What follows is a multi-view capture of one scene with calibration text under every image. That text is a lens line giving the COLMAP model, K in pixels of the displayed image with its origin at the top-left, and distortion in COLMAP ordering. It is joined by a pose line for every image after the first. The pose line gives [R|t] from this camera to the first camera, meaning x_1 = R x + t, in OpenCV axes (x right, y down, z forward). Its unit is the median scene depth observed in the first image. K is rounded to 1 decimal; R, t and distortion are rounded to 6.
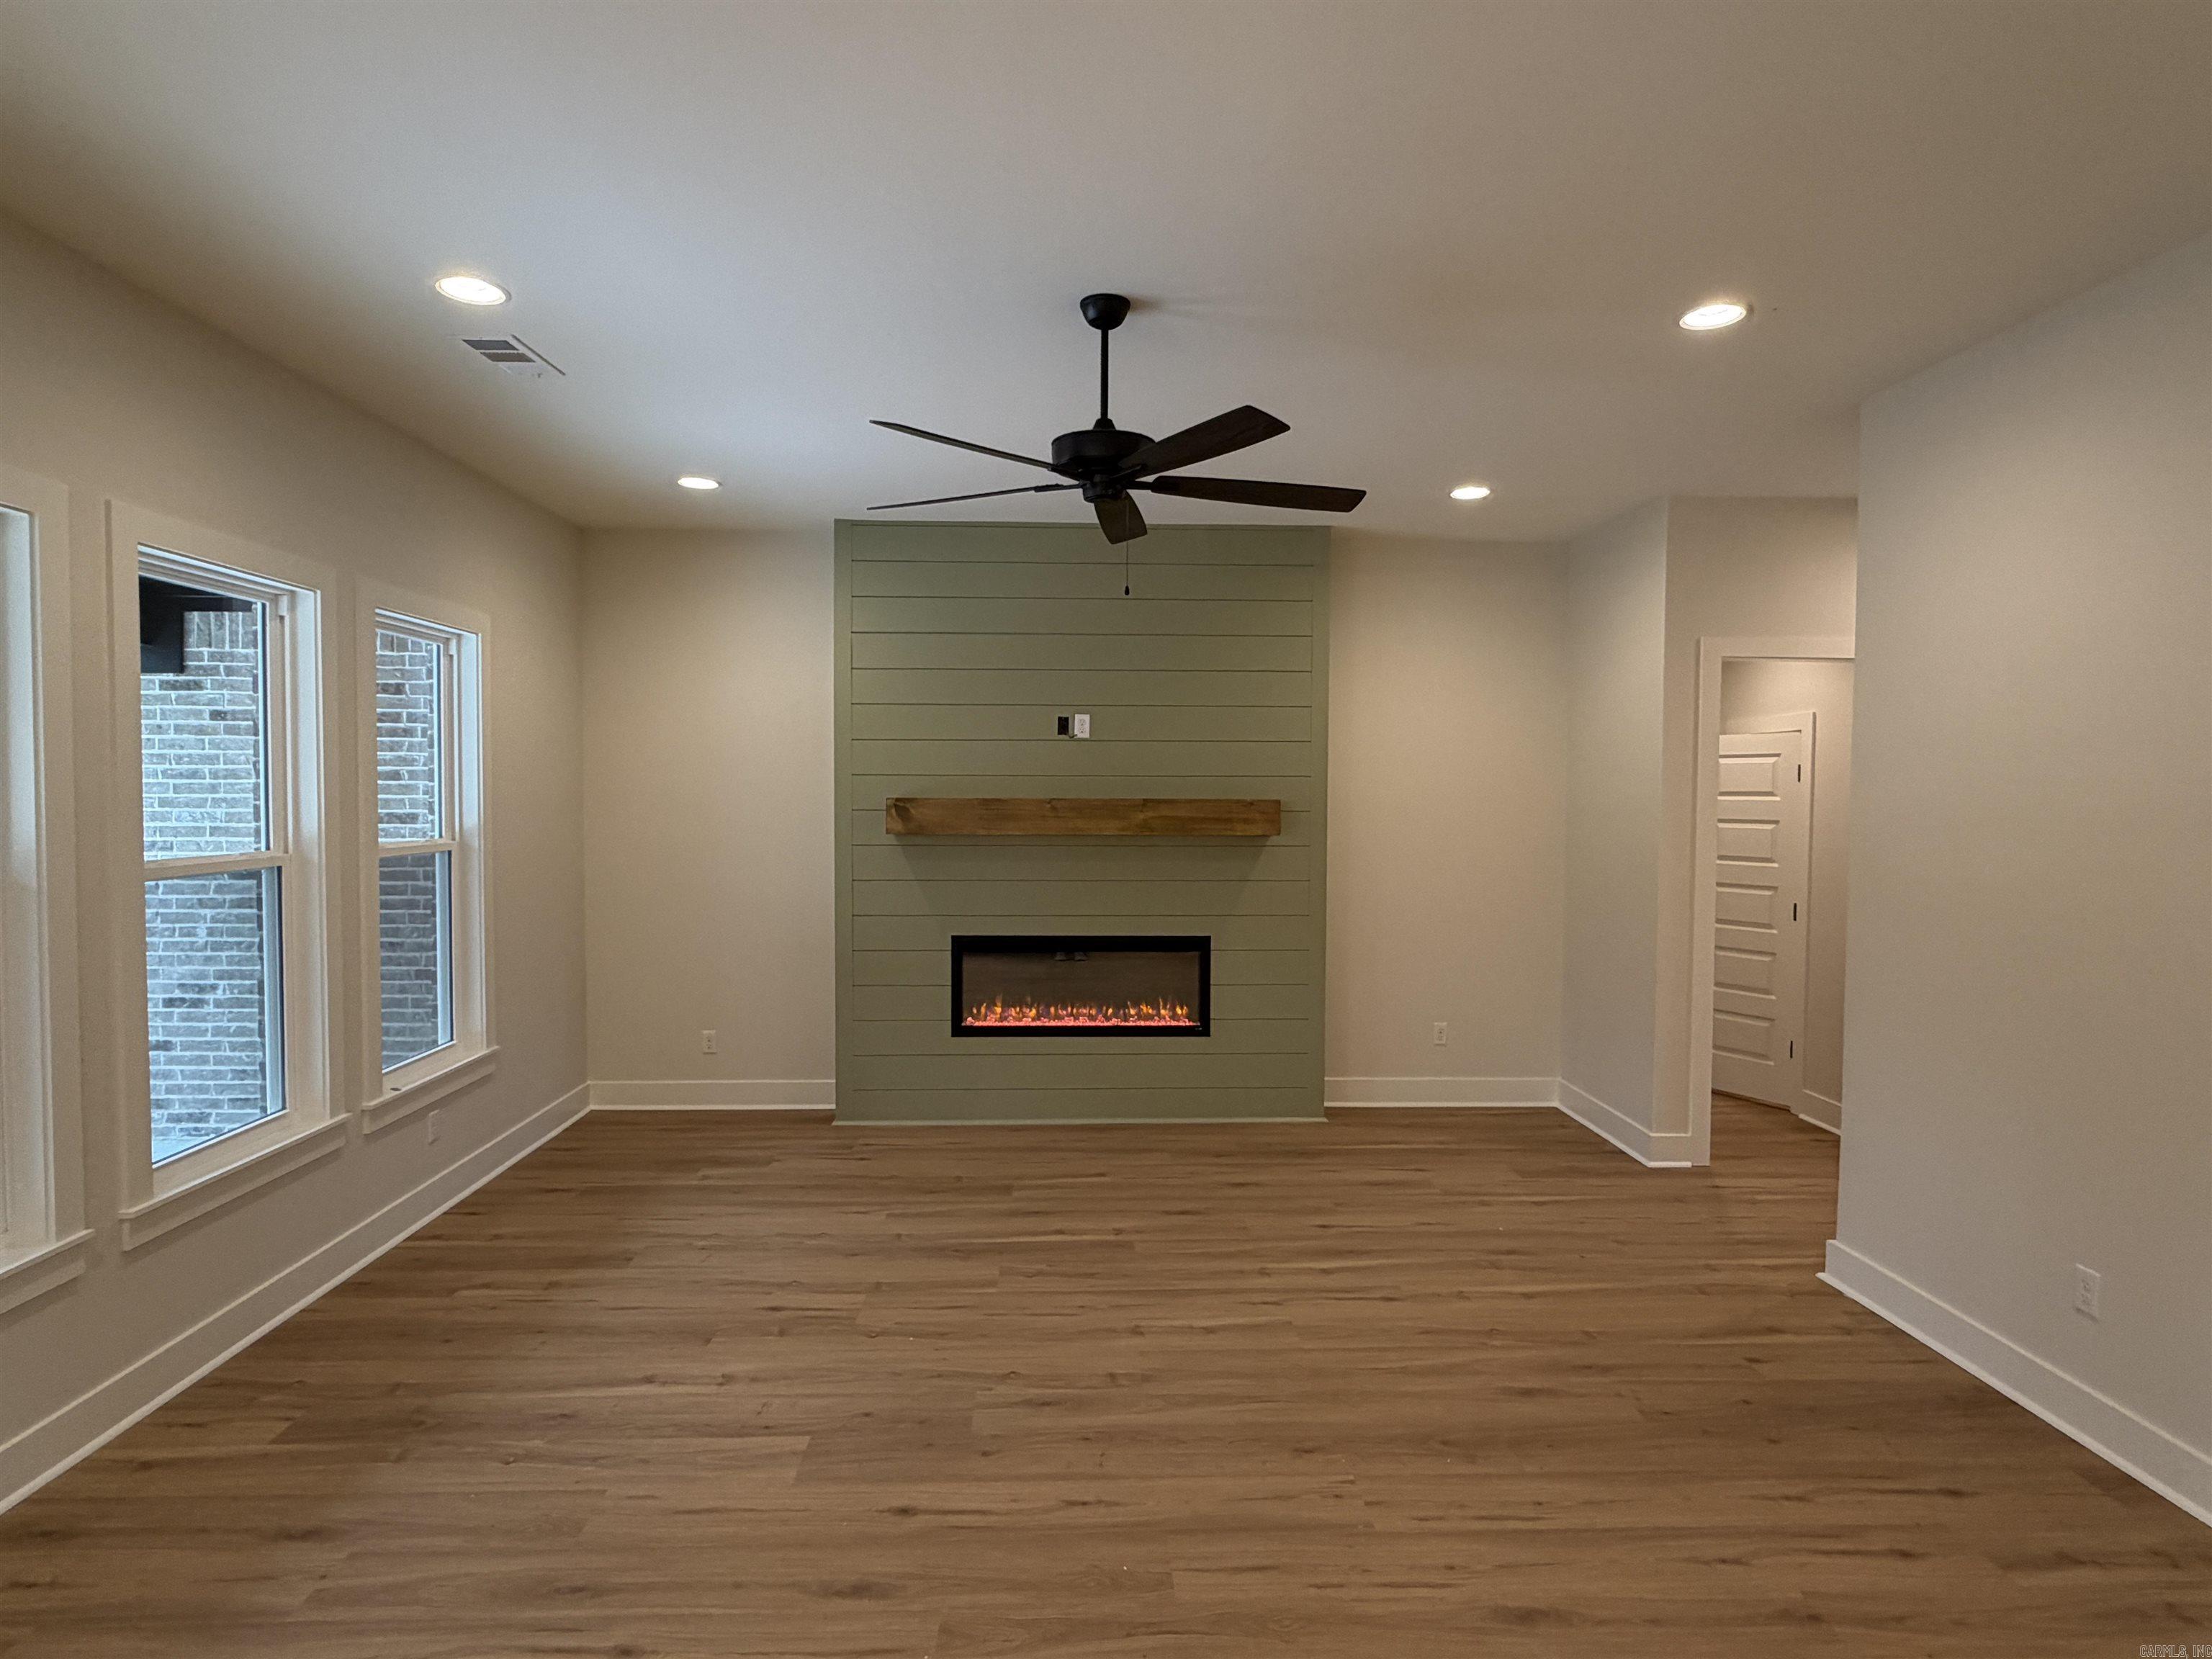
lens RADIAL K [[1181.4, 0, 1111.2], [0, 1181.4, 831.7], [0, 0, 1]] dist [-0.004917, -0.001301]
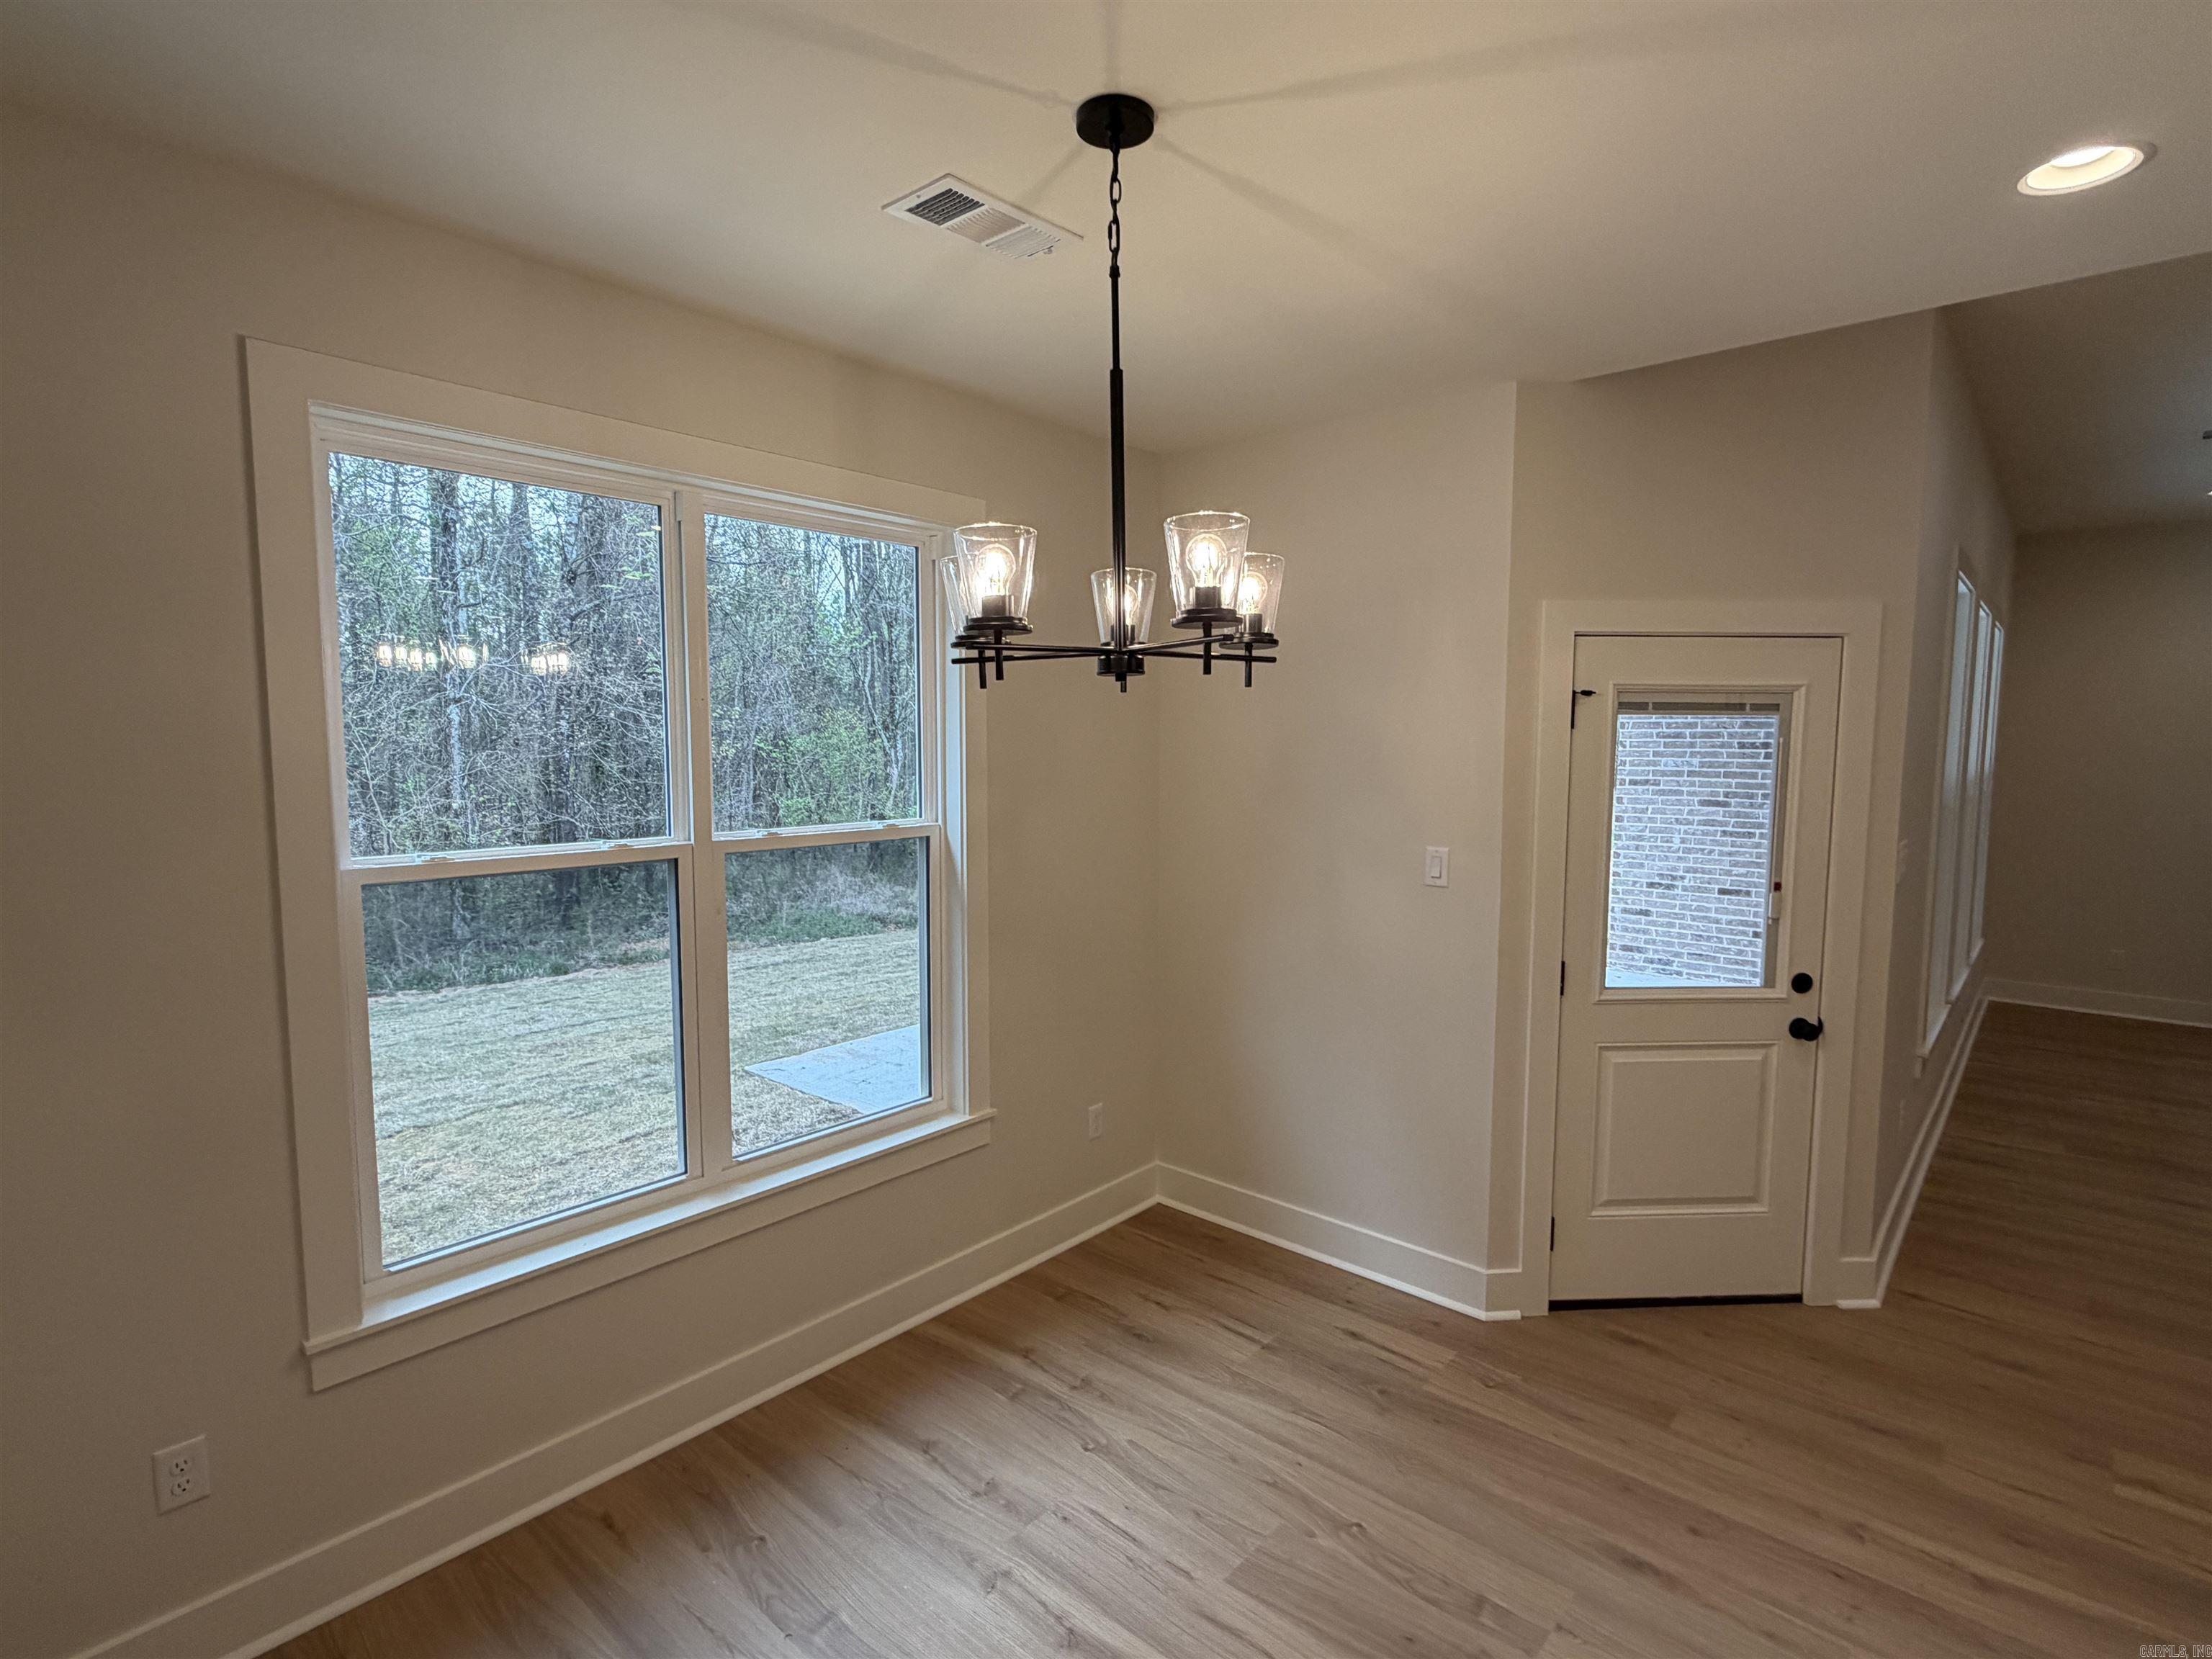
lens RADIAL K [[1096.7, 0, 1107.8], [0, 1096.7, 833.6], [0, 0, 1]] dist [0.001276, 0.000332]
pose [[0.720161, 0.058475, -0.691338, -0.328034], [-0.020590, 0.997804, 0.062948, 0.003170], [0.693501, -0.031098, 0.719784, -0.517864]]
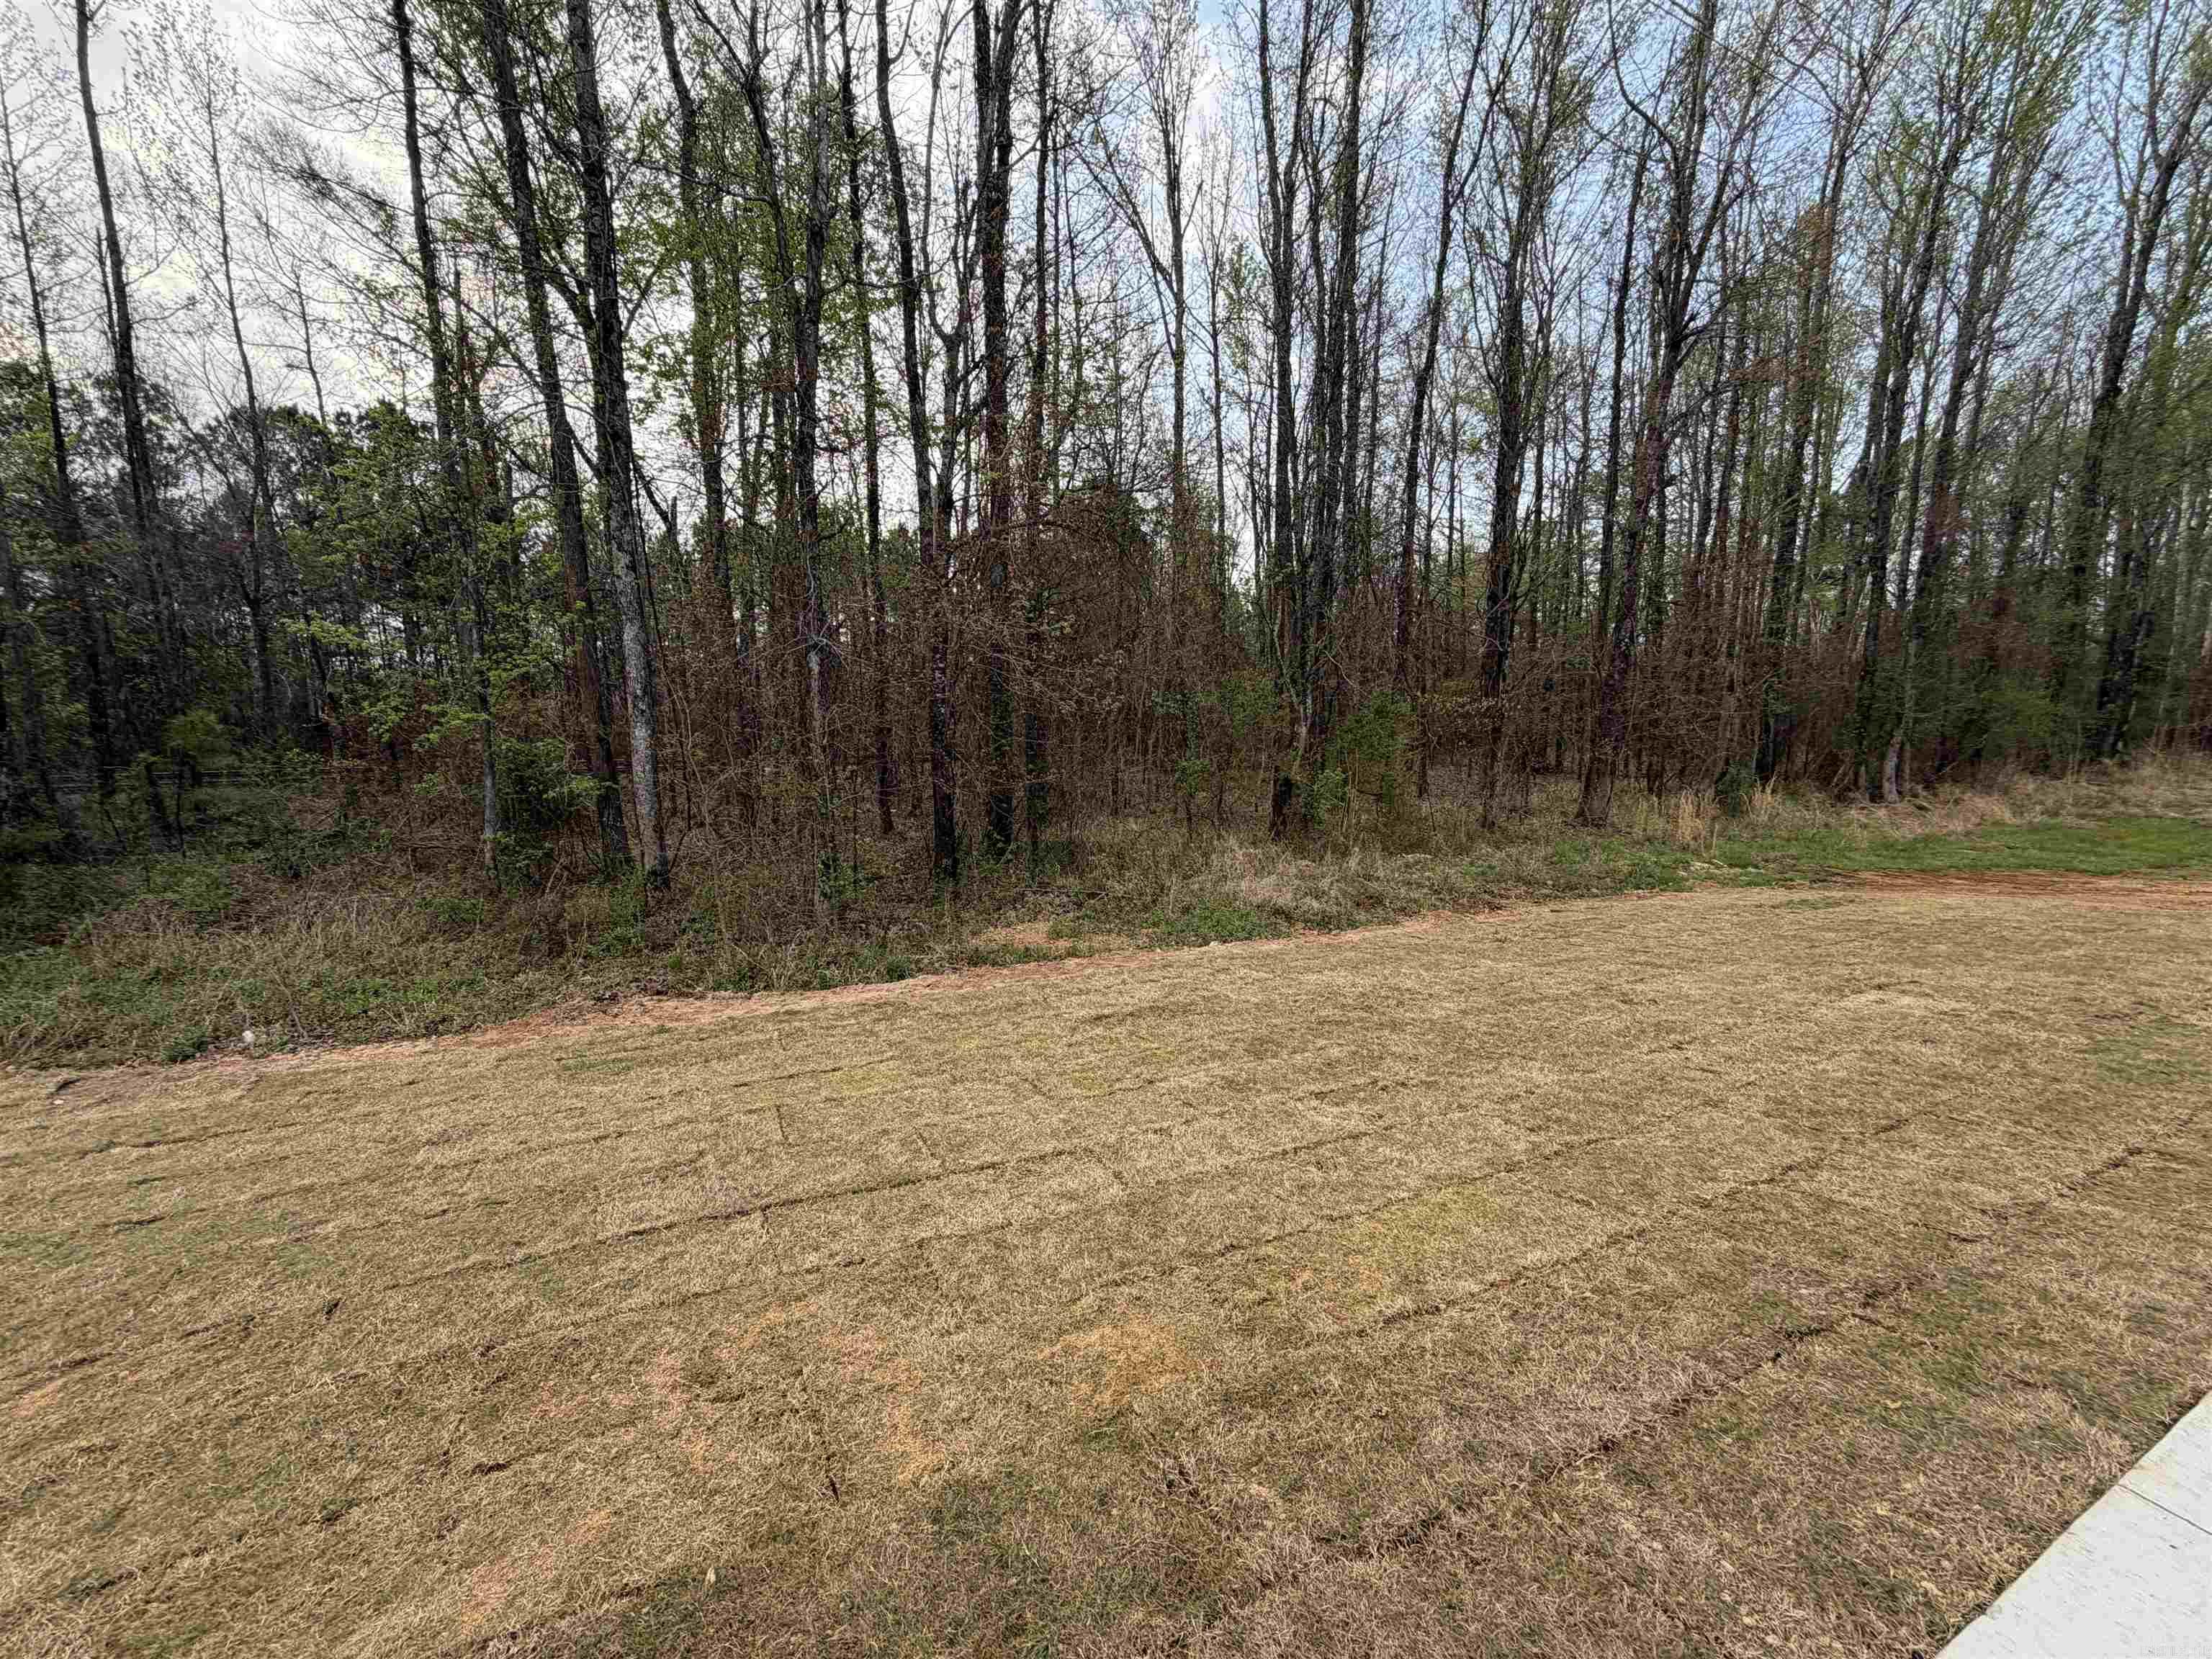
lens RADIAL K [[882.3, 0, 1099.1], [0, 882.3, 819.3], [0, 0, 1]] dist [-0.000743, 0.000295]
pose [[0.390564, 0.114403, -0.913439, -1.192388], [-0.019663, 0.993058, 0.115968, 0.012807], [0.920366, -0.027332, 0.390103, 0.038964]]
